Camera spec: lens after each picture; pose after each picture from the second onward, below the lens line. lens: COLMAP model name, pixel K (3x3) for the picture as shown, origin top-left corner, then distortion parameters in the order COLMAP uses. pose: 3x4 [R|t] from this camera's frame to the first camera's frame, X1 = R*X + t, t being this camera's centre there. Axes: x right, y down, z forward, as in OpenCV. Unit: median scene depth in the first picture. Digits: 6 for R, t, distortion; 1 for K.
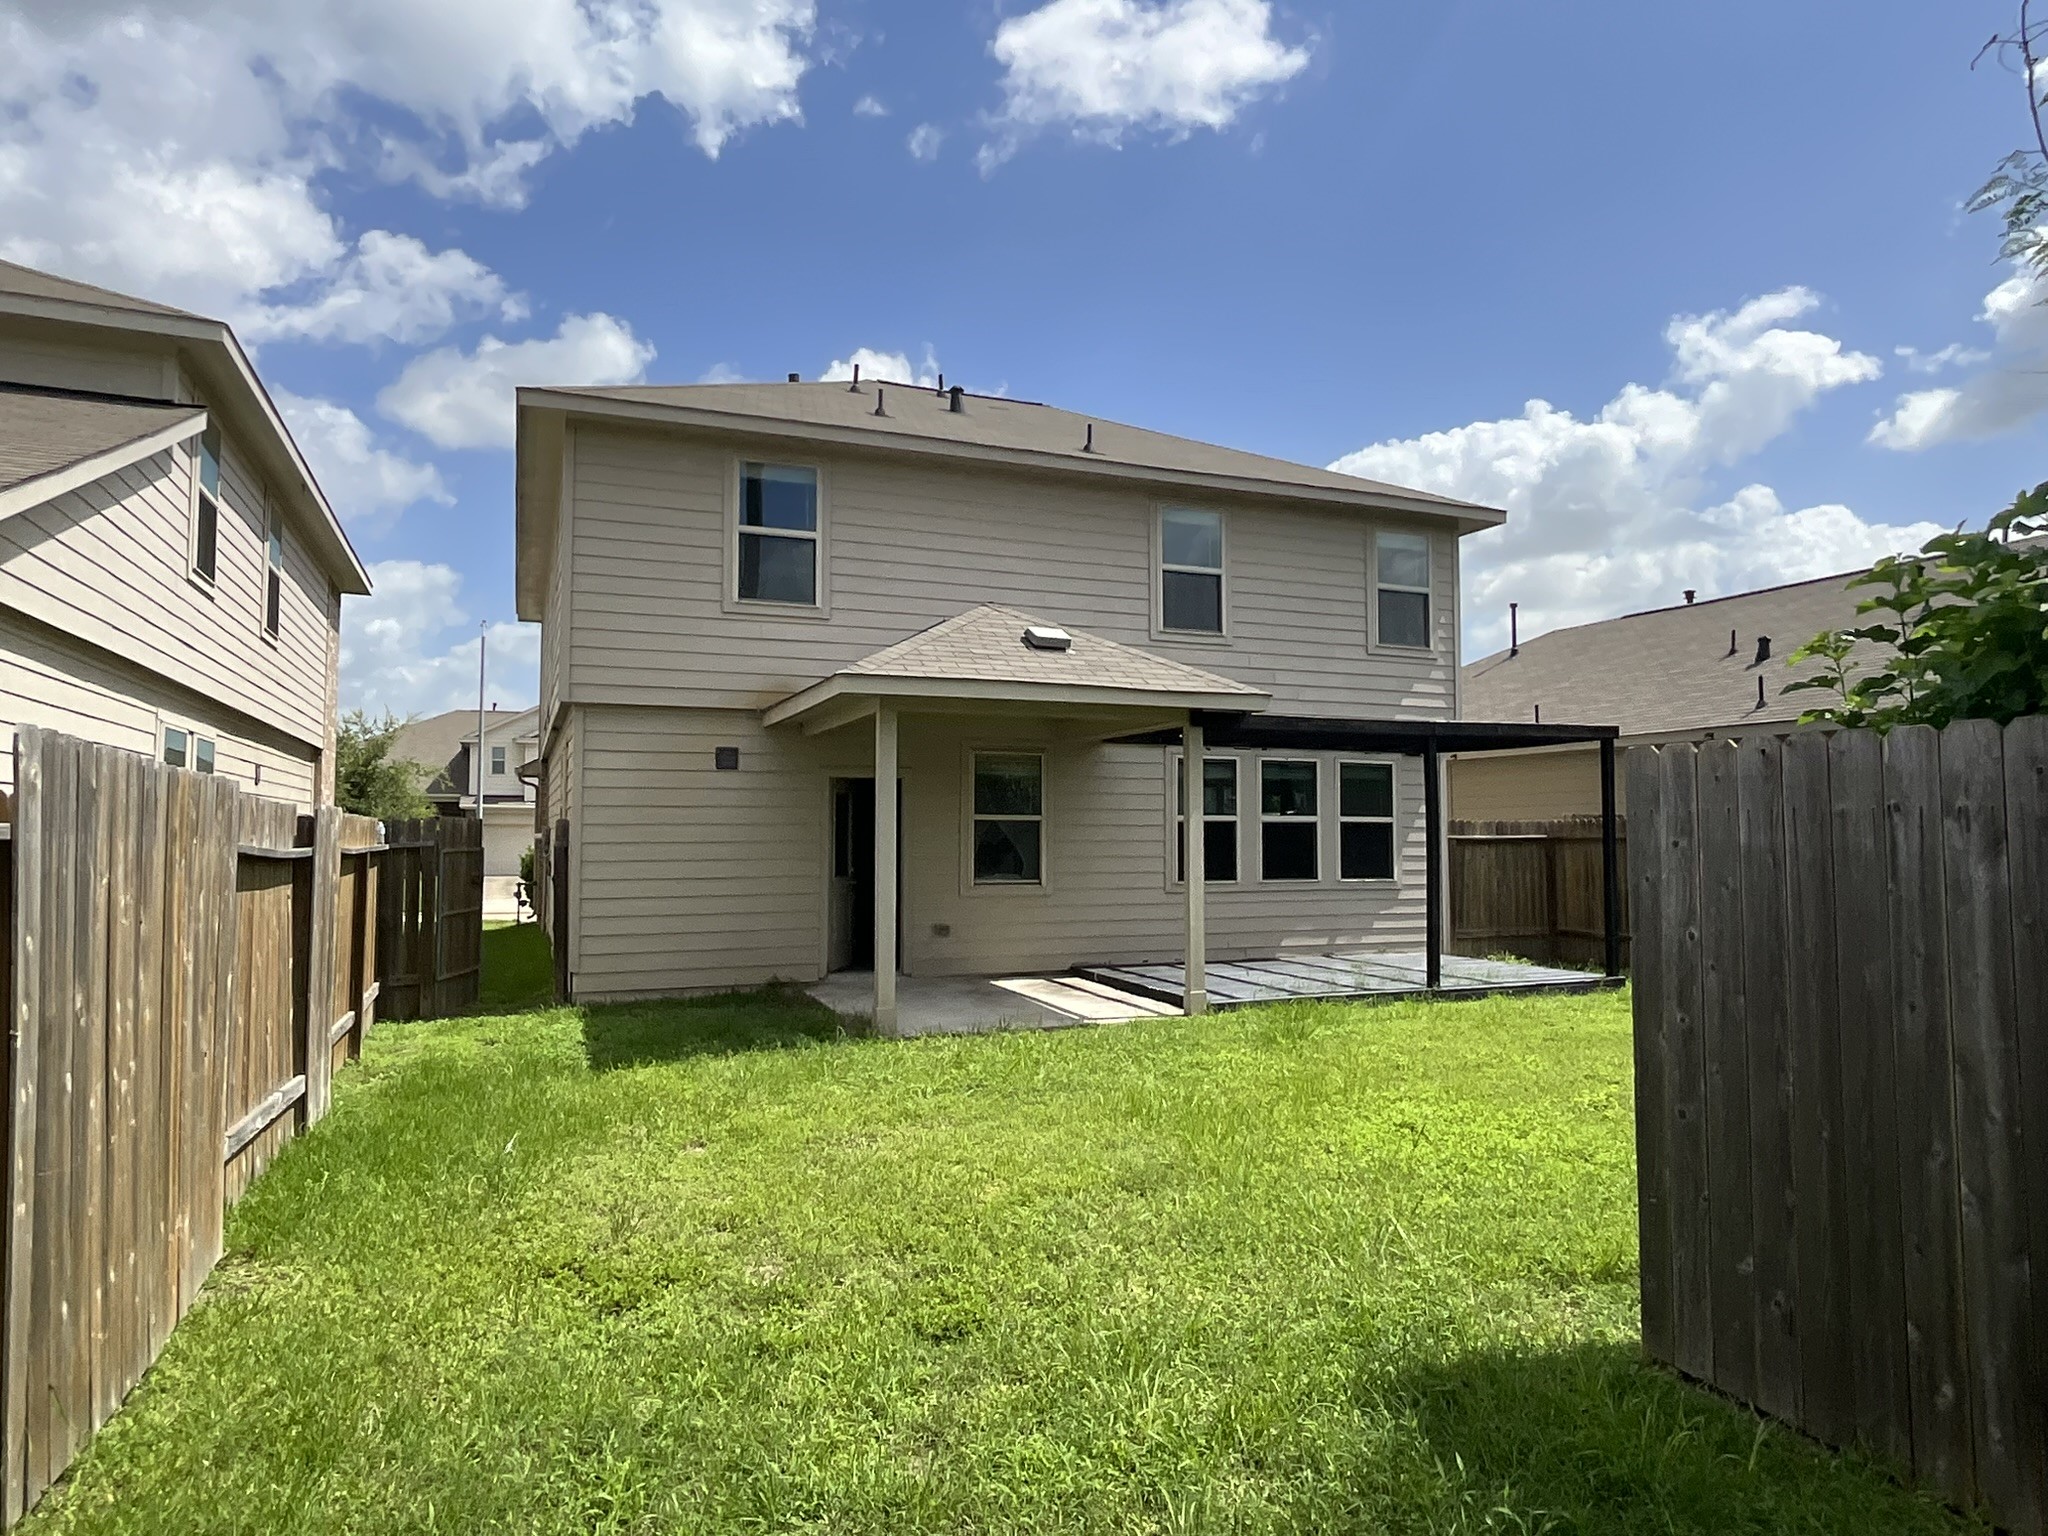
lens RADIAL K [[1230.3, 0, 1019.2], [0, 1230.3, 765.7], [0, 0, 1]] dist [-0.000838, -0.000122]
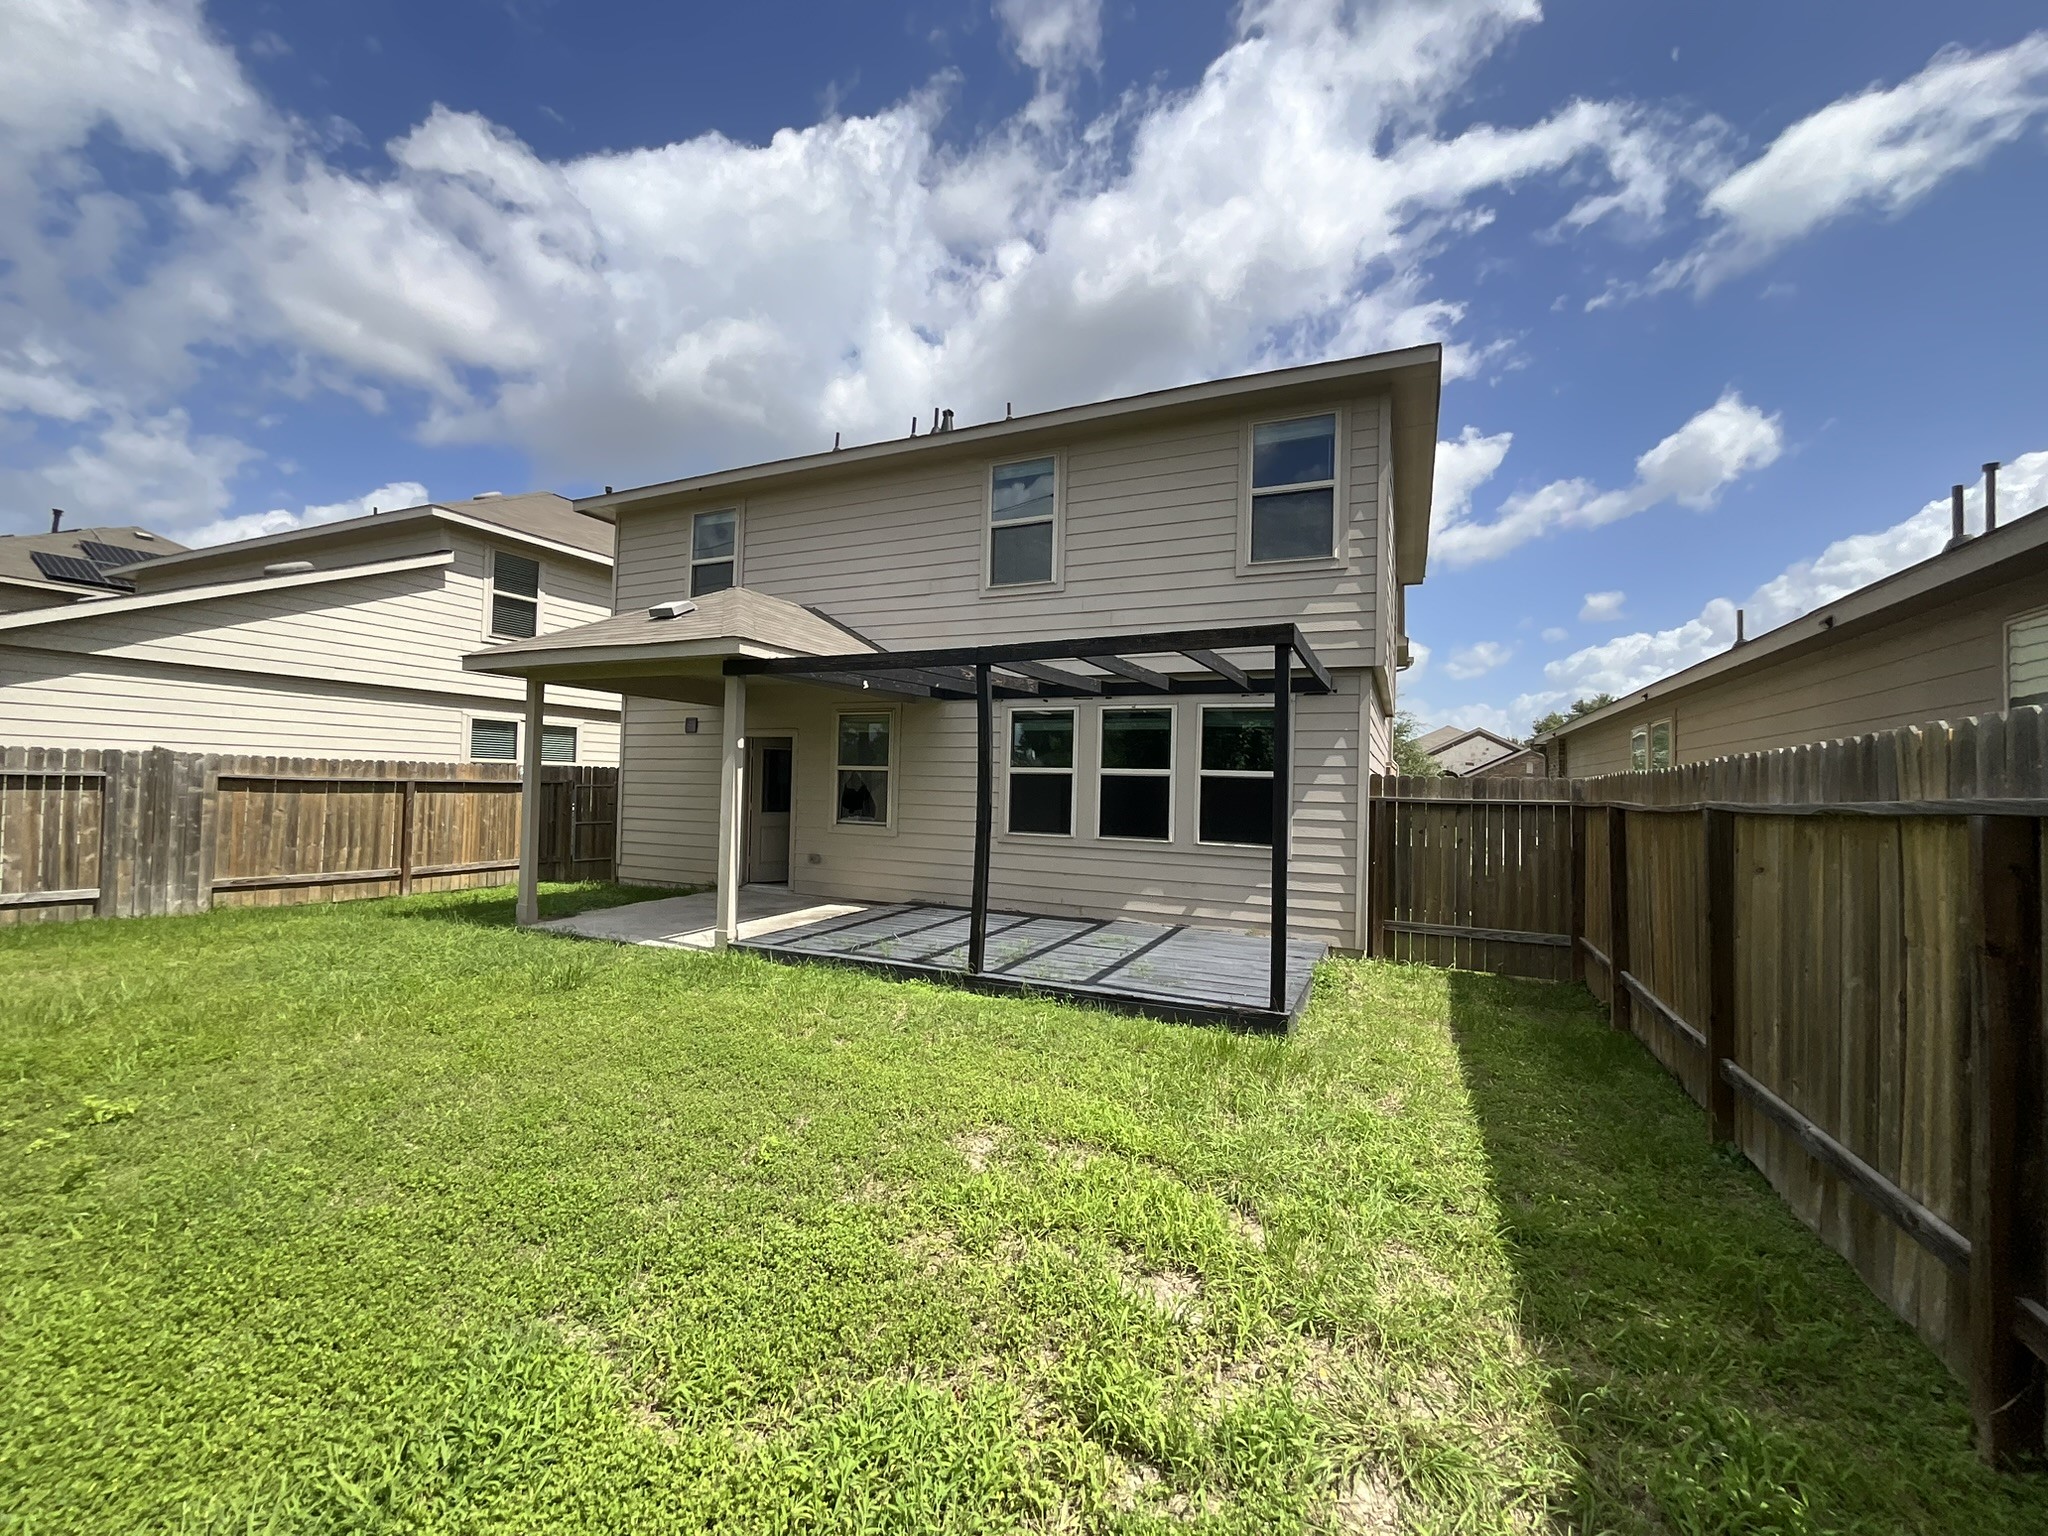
lens RADIAL K [[829.6, 0, 1028.4], [0, 829.6, 777.7], [0, 0, 1]] dist [0.002190, 0.000018]
pose [[0.694134, 0.010224, -0.719773, 0.623666], [0.018999, 0.999291, 0.032516, 0.026291], [0.719595, -0.036246, 0.693447, 0.525656]]
